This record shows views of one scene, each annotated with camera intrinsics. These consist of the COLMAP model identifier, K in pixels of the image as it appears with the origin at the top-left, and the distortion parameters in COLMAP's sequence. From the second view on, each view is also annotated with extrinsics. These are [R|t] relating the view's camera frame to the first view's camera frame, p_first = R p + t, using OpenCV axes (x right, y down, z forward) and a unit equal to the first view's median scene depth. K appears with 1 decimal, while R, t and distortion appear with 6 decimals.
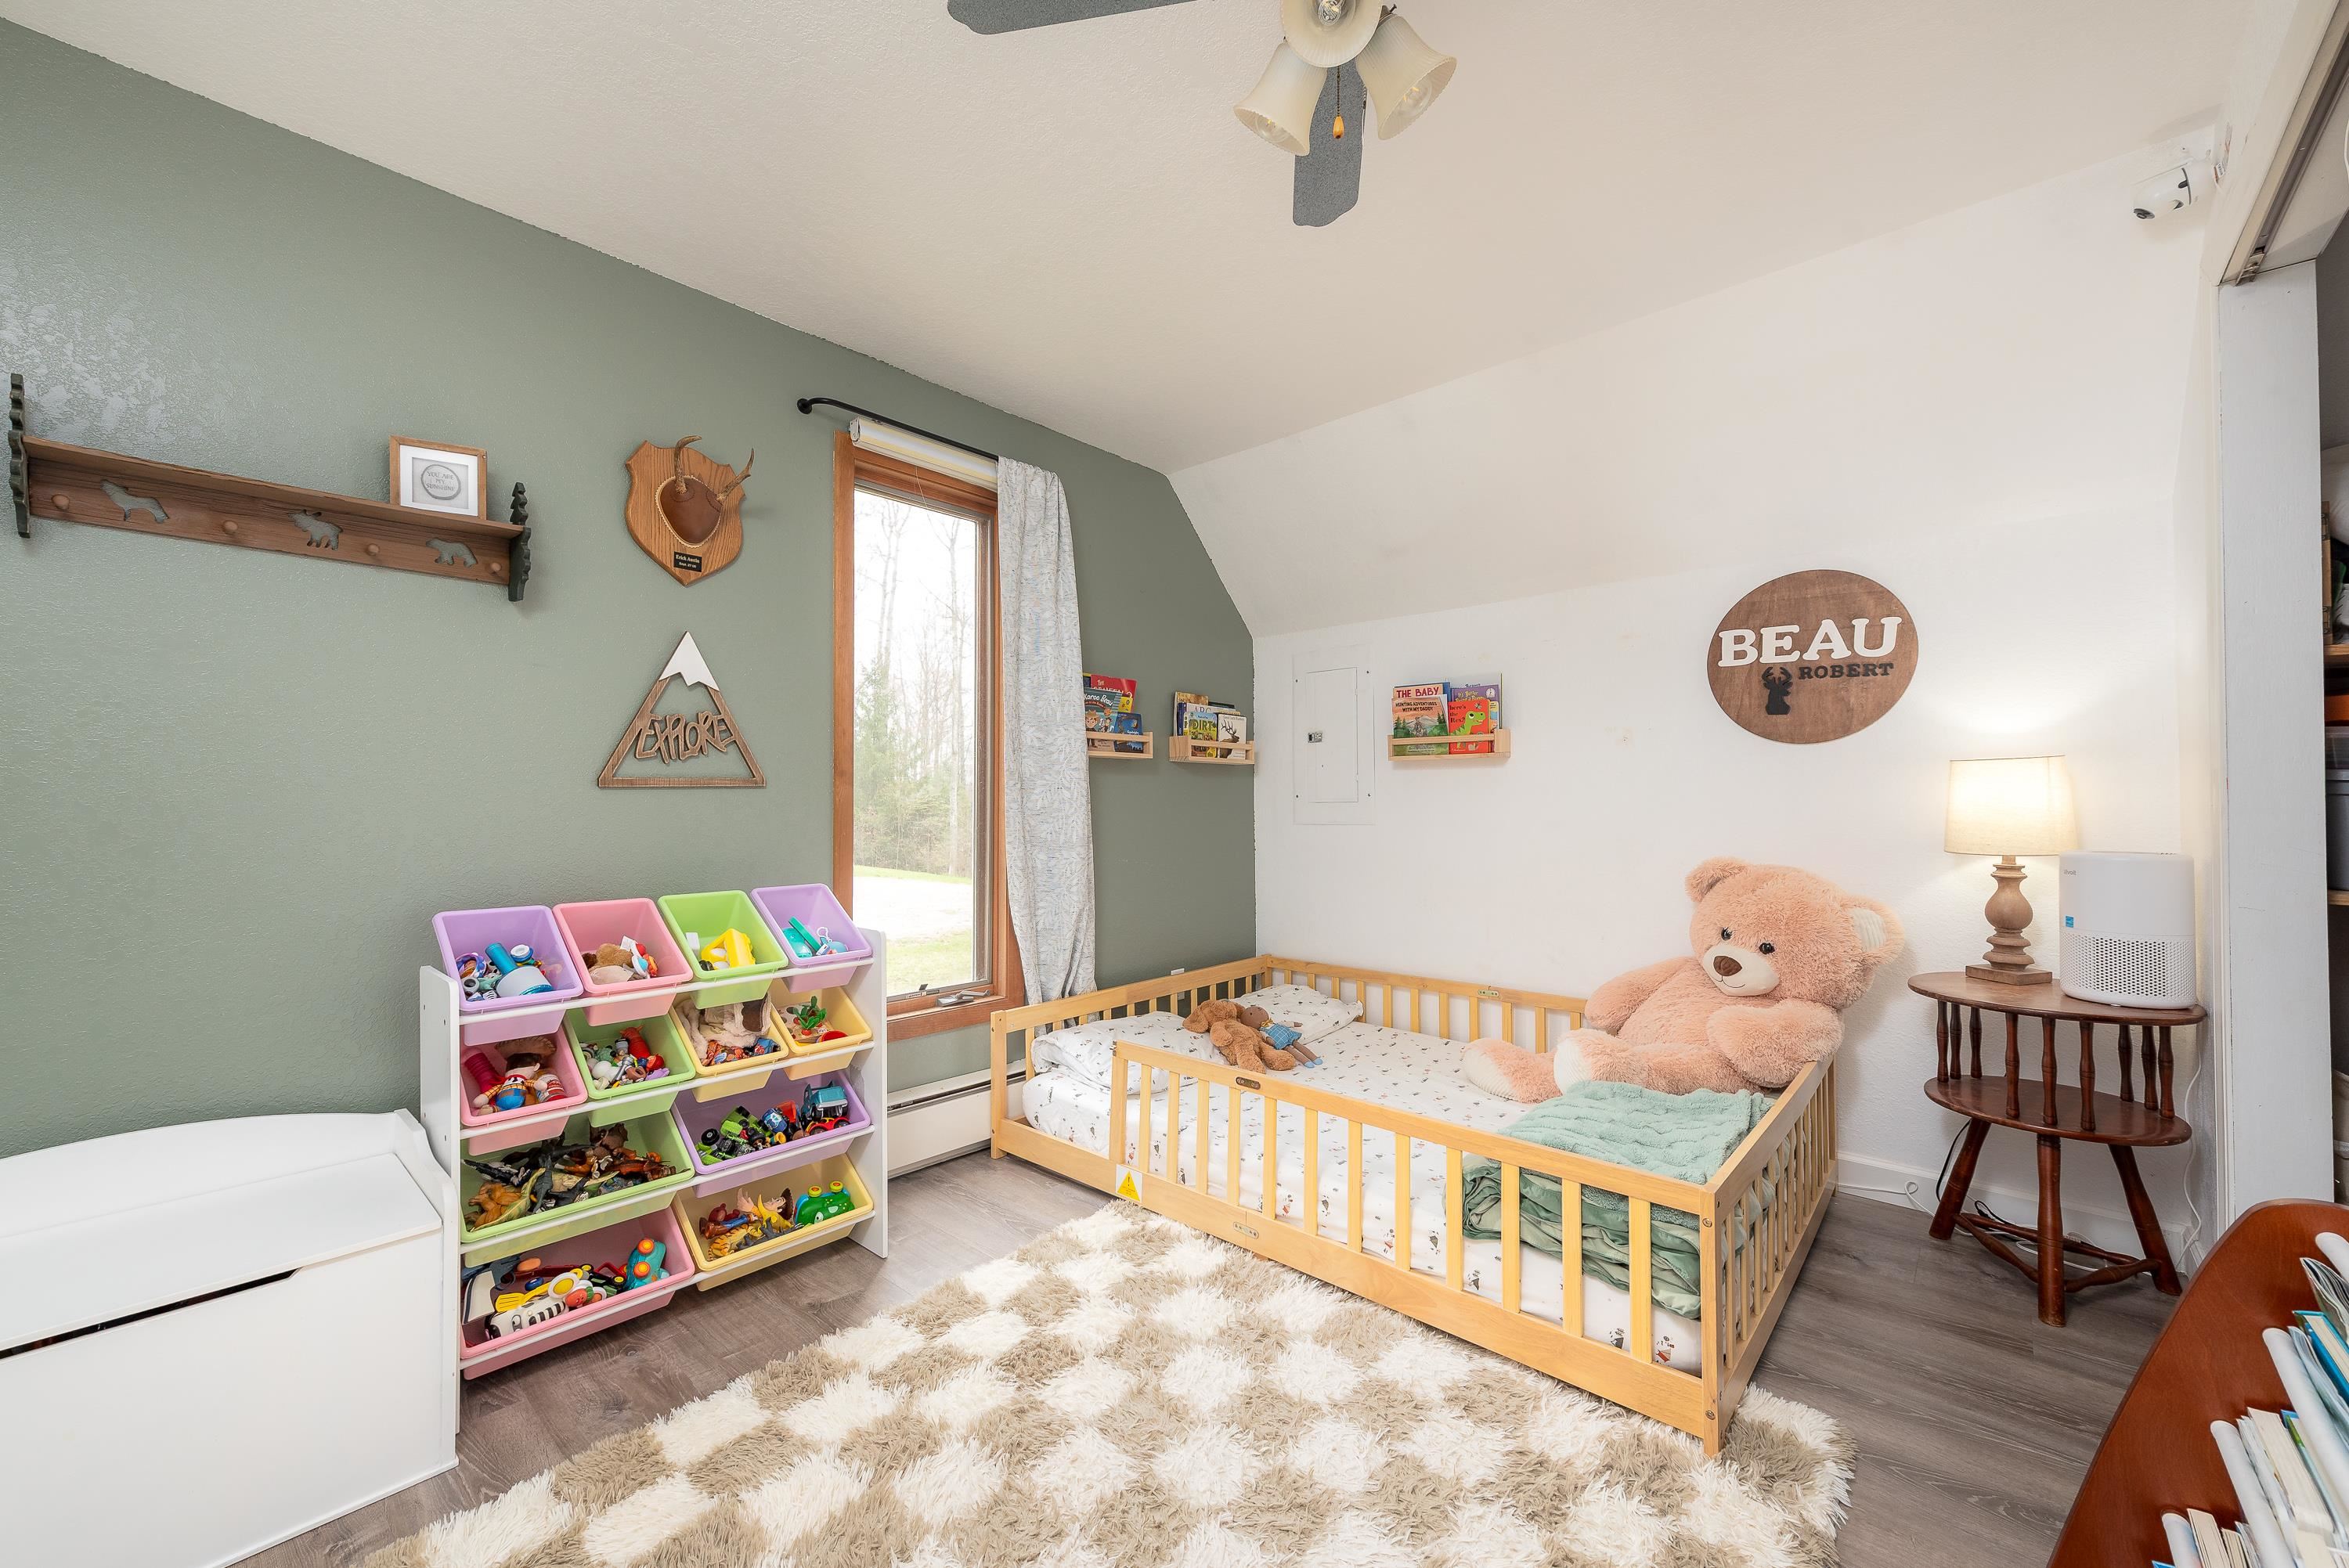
lens RADIAL K [[913.5, 0, 1196.4], [0, 913.5, 785.8], [0, 0, 1]] dist [0.013066, -0.003763]
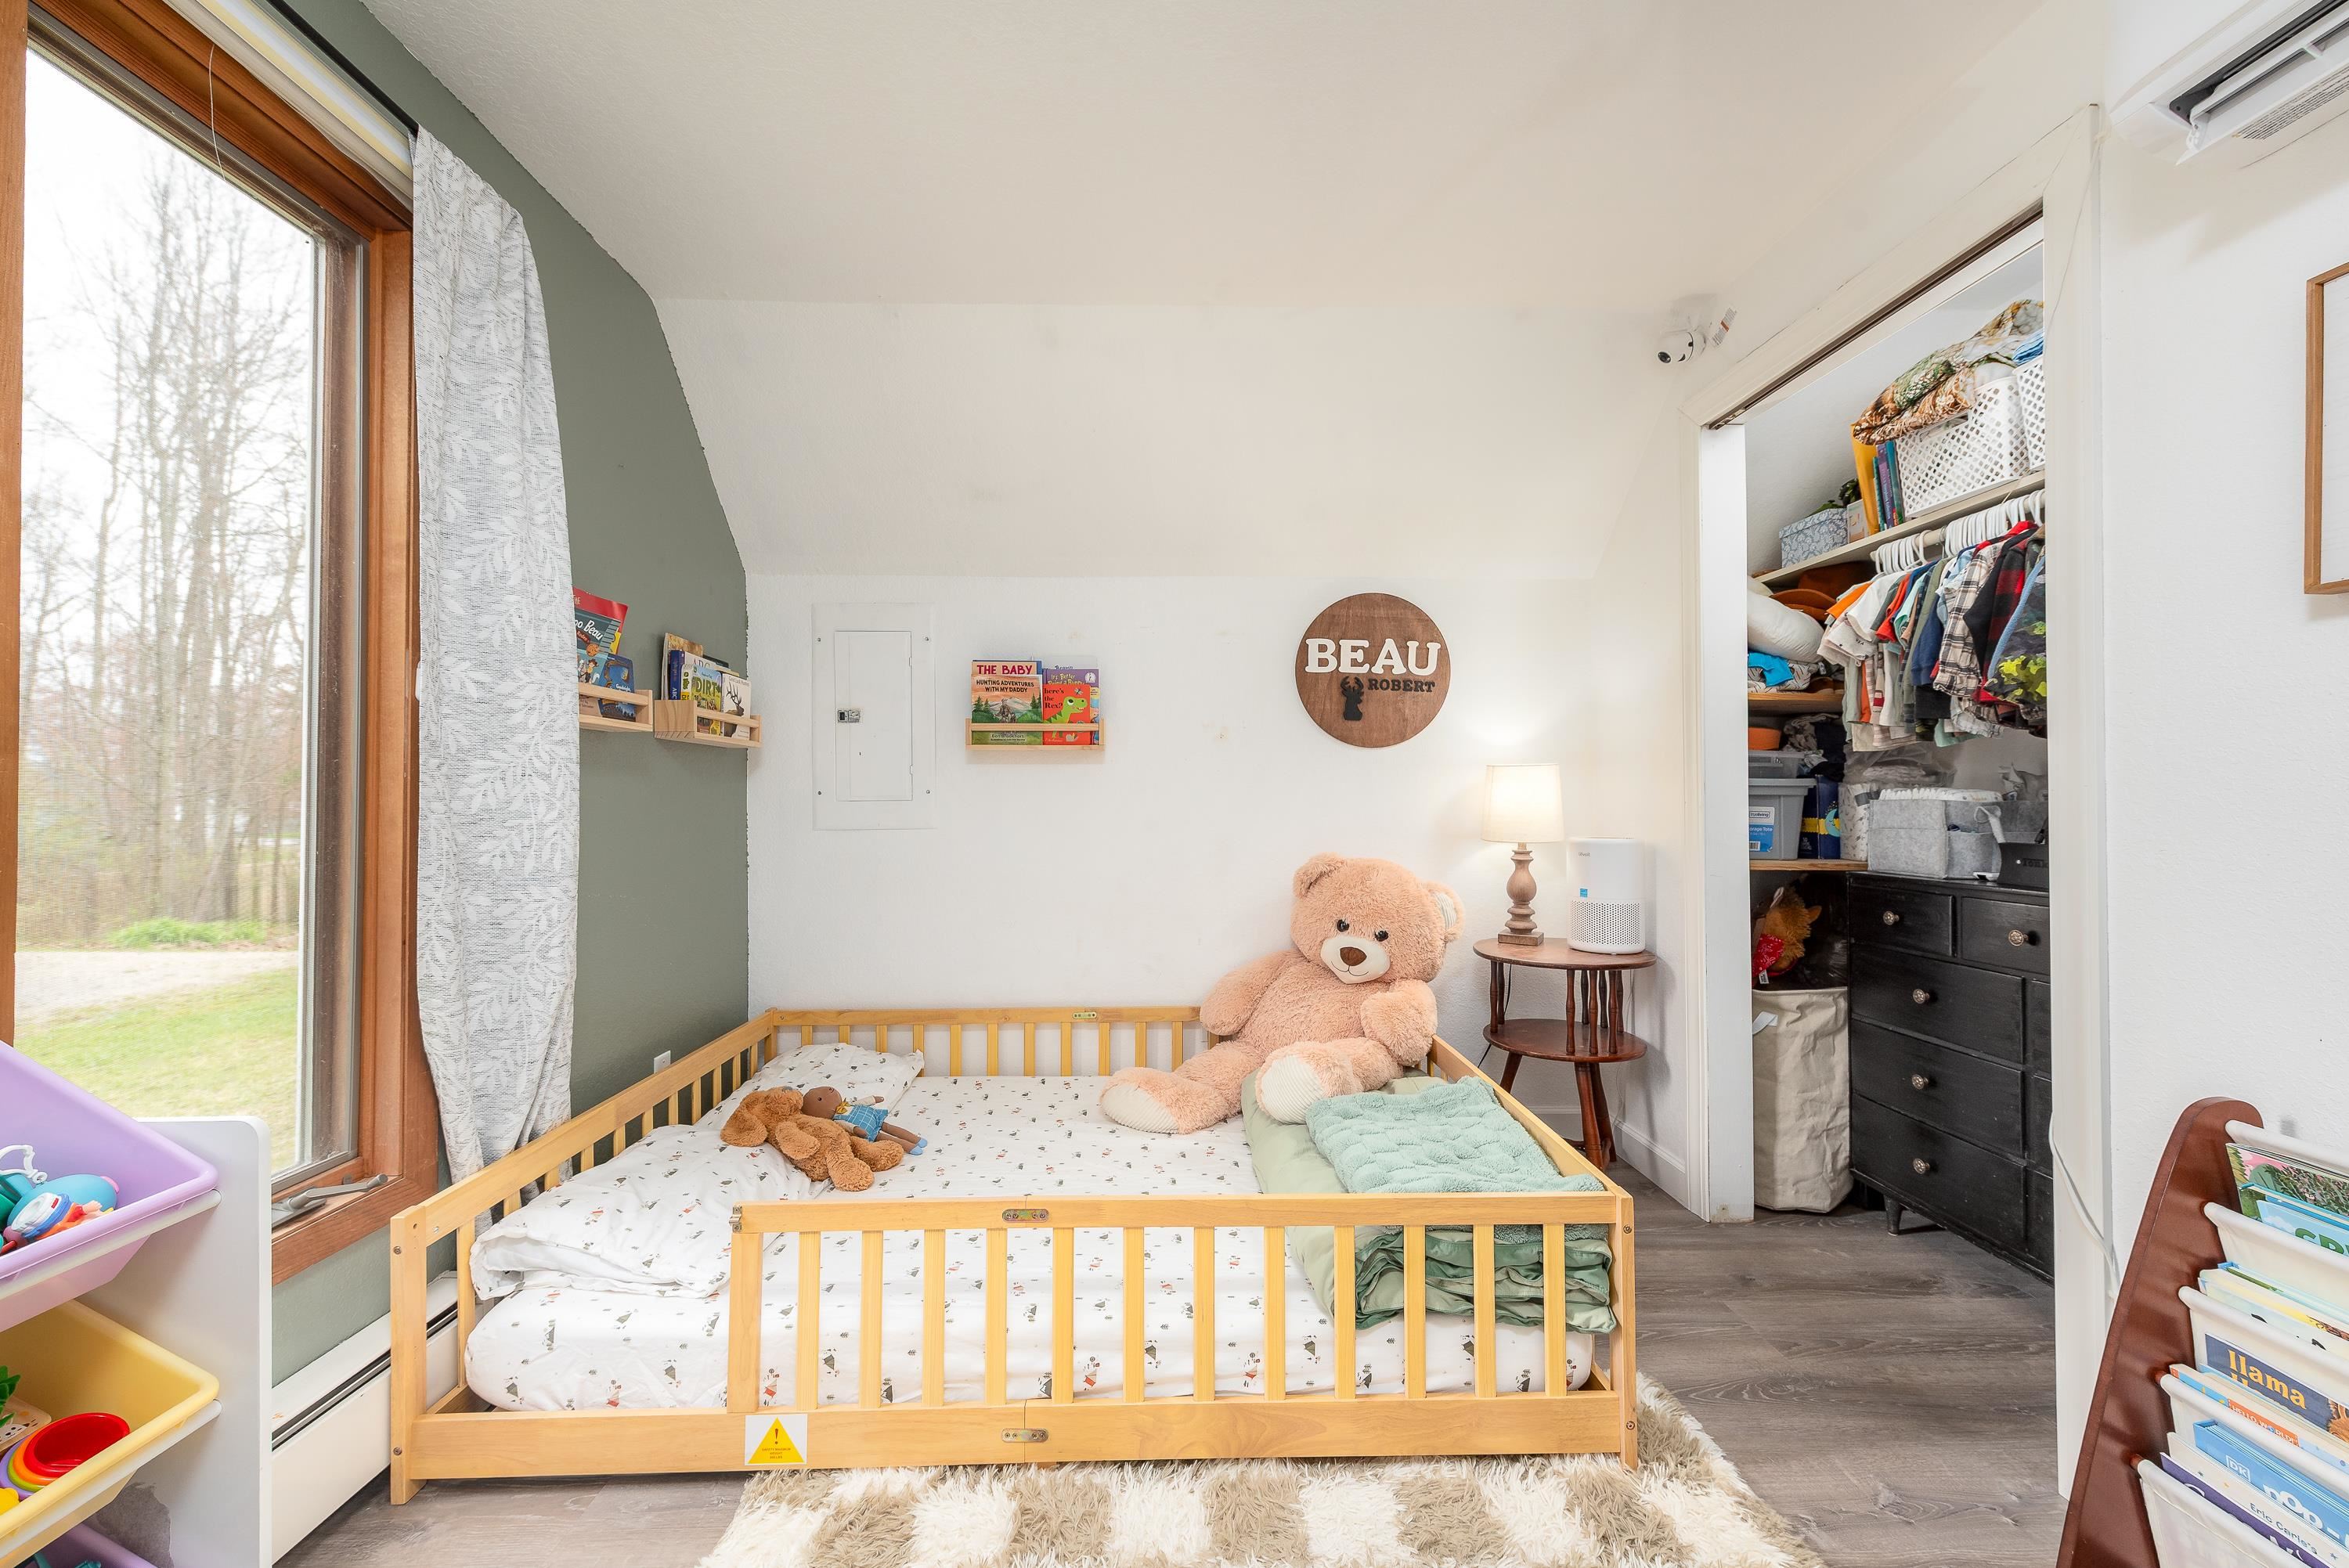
lens RADIAL K [[913.5, 0, 1174.4], [0, 913.5, 787.0], [0, 0, 1]] dist [0.013066, -0.003763]
pose [[0.732669, 0.010039, 0.680511, -0.253613], [-0.011778, 0.999928, -0.002071, 0.006524], [-0.680483, -0.006497, 0.732735, 0.332817]]
